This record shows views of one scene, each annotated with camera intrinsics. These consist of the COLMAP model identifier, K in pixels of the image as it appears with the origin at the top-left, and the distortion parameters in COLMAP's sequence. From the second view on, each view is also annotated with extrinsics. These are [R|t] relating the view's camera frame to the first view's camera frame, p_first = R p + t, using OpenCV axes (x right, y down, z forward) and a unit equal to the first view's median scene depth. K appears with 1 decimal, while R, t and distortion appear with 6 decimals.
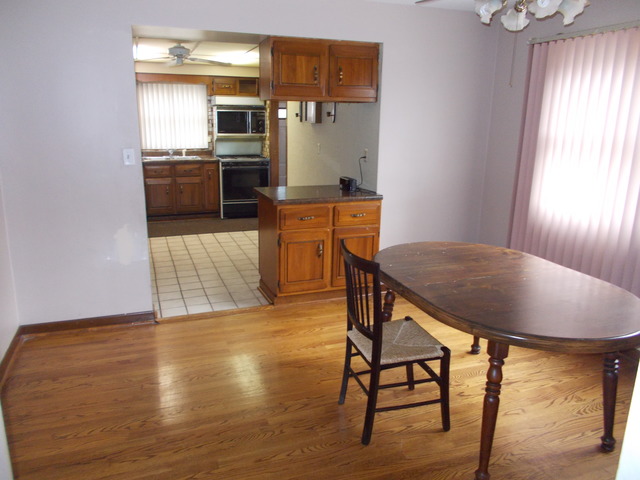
lens RADIAL K [[486.3, 0, 317.8], [0, 486.3, 240.3], [0, 0, 1]] dist [-0.005915, 0.002441]
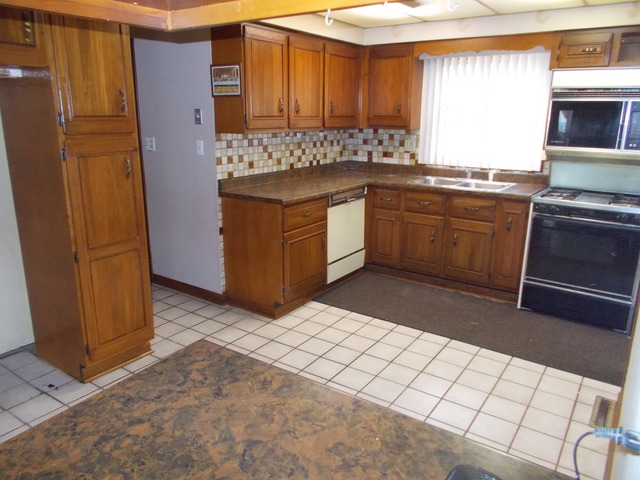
lens RADIAL K [[486.3, 0, 318.6], [0, 486.3, 239.7], [0, 0, 1]] dist [-0.005915, 0.002441]
pose [[0.571800, 0.206094, -0.794085, 0.101704], [-0.208520, 0.972654, 0.102289, -0.159235], [0.793451, 0.107093, 0.599138, 0.652700]]
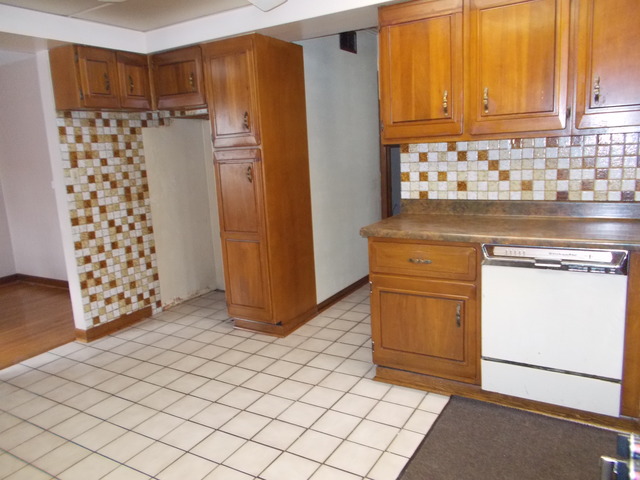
lens RADIAL K [[486.3, 0, 319.7], [0, 486.3, 240.3], [0, 0, 1]] dist [-0.005915, 0.002441]
pose [[-0.776909, 0.148471, -0.611857, -0.140510], [-0.115696, 0.921585, 0.370533, -0.326351], [0.618892, 0.358660, -0.698811, 1.428245]]
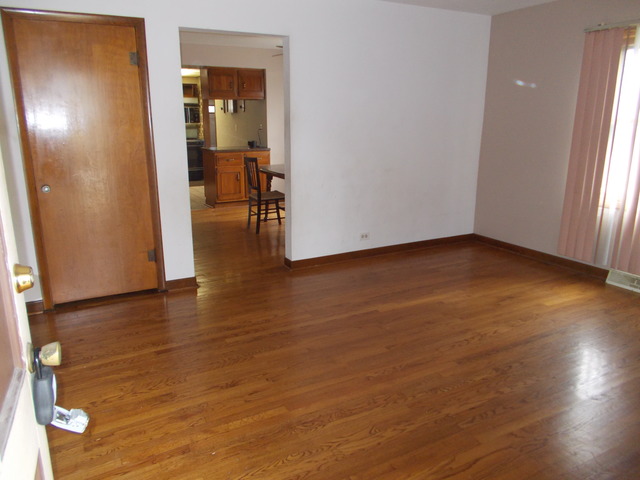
lens RADIAL K [[486.3, 0, 321.2], [0, 486.3, 239.9], [0, 0, 1]] dist [-0.005915, 0.002441]
pose [[0.987462, -0.049388, 0.149935, 0.018276], [0.050092, 0.998744, -0.000920, 0.183818], [-0.149701, 0.008419, 0.988695, -0.600568]]
